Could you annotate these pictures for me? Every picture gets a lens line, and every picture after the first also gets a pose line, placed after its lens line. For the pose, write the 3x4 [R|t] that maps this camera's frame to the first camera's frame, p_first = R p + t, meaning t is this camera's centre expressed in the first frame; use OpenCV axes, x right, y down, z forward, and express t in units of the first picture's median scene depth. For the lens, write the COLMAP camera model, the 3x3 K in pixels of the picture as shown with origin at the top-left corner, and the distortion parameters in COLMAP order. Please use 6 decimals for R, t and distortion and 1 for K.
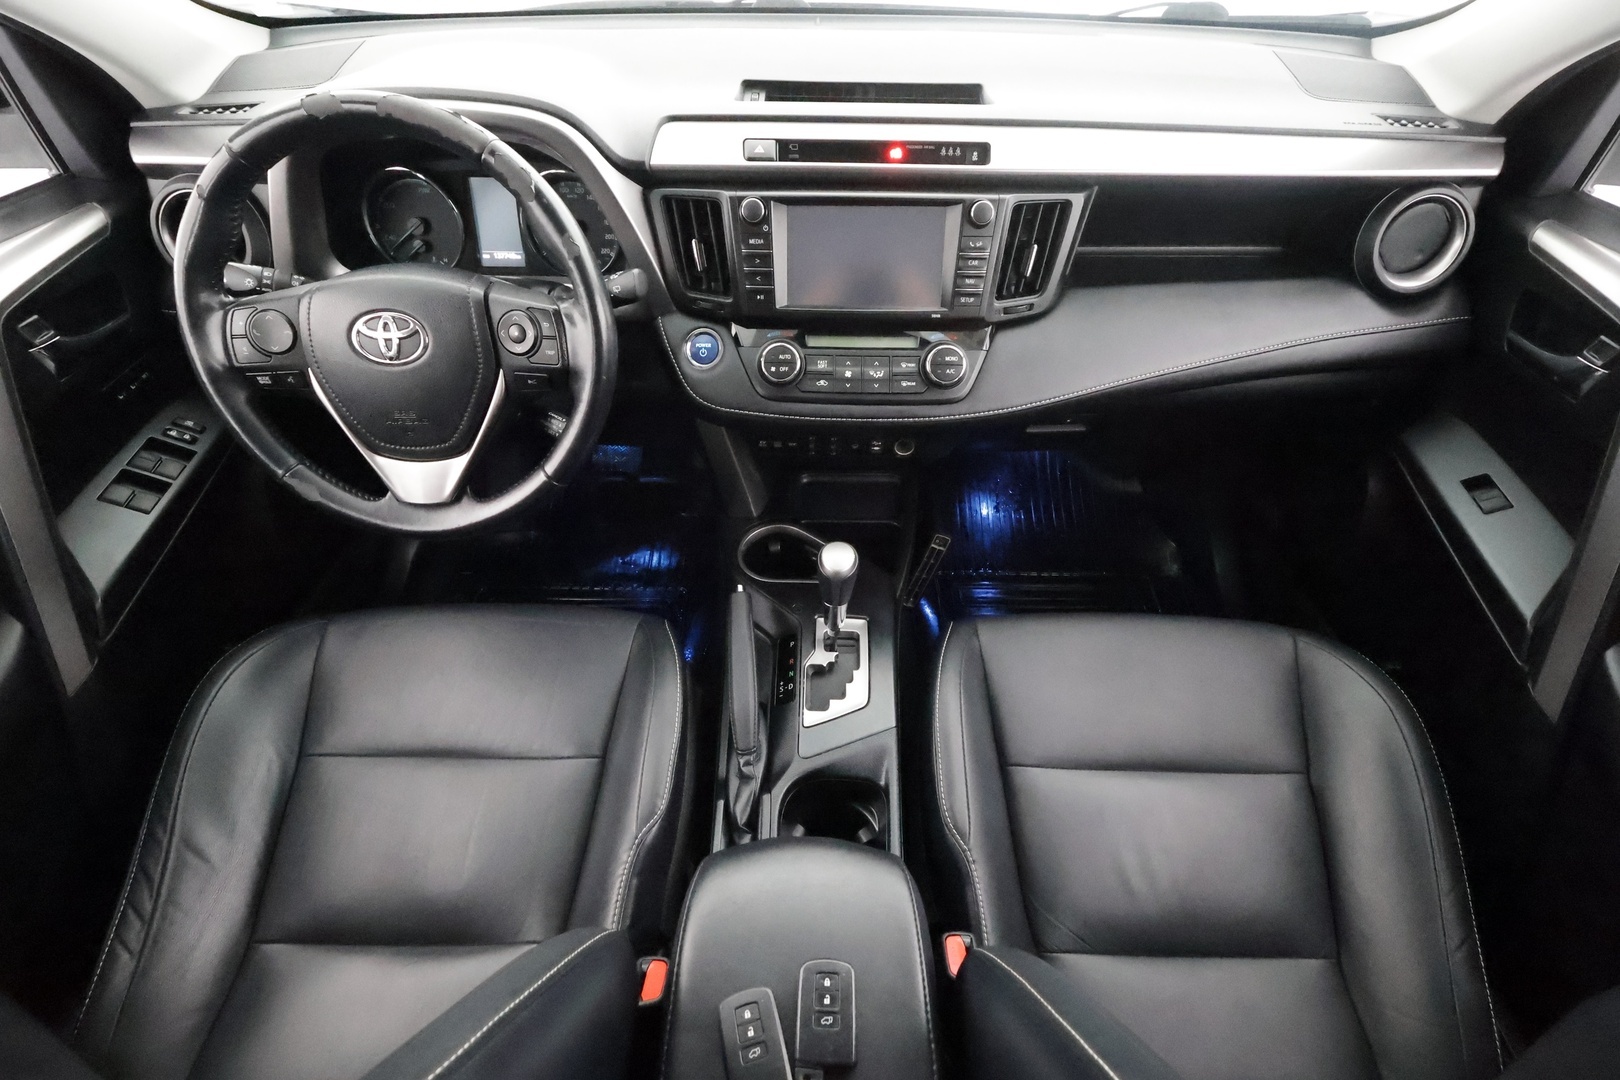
lens RADIAL K [[745.4, 0, 815.8], [0, 745.4, 540.7], [0, 0, 1]] dist [-0.000485, -0.001711]
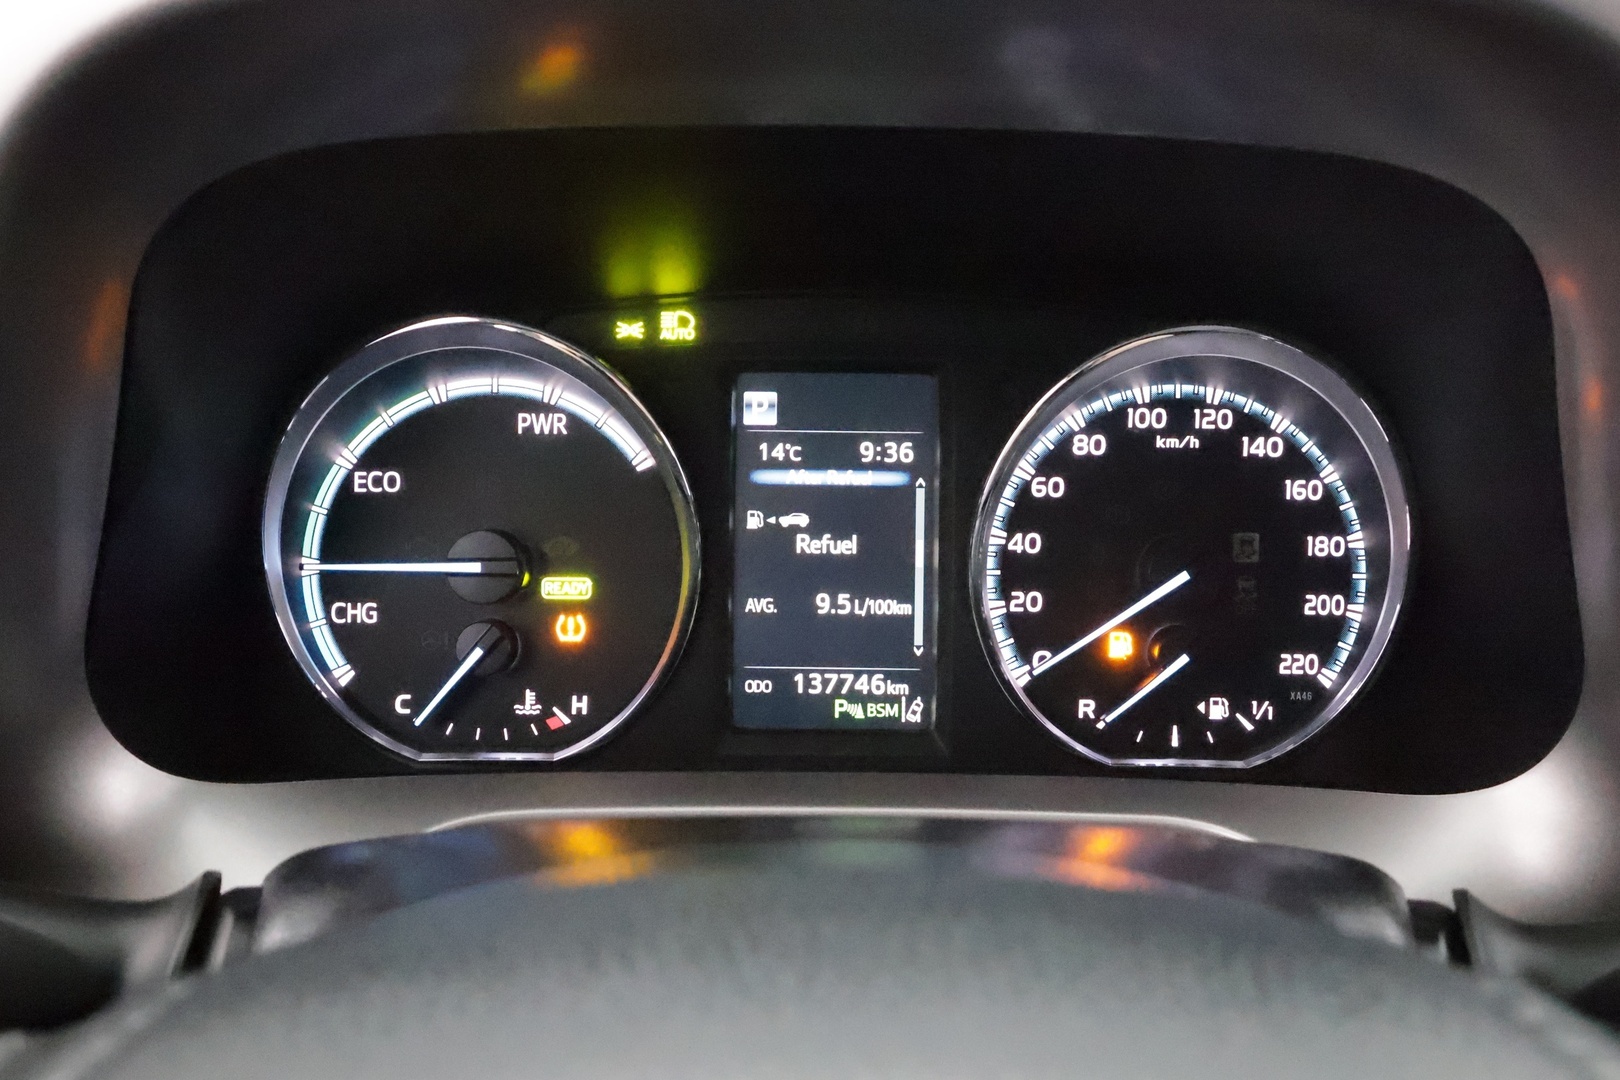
lens RADIAL K [[1270.1, 0, 812.5], [0, 1270.1, 536.9], [0, 0, 1]] dist [-0.003694, 0.004455]
pose [[0.999988, -0.004539, 0.001906, -0.480799], [0.004922, 0.915526, -0.402230, -0.301676], [0.000080, 0.402234, 0.915537, 0.706562]]
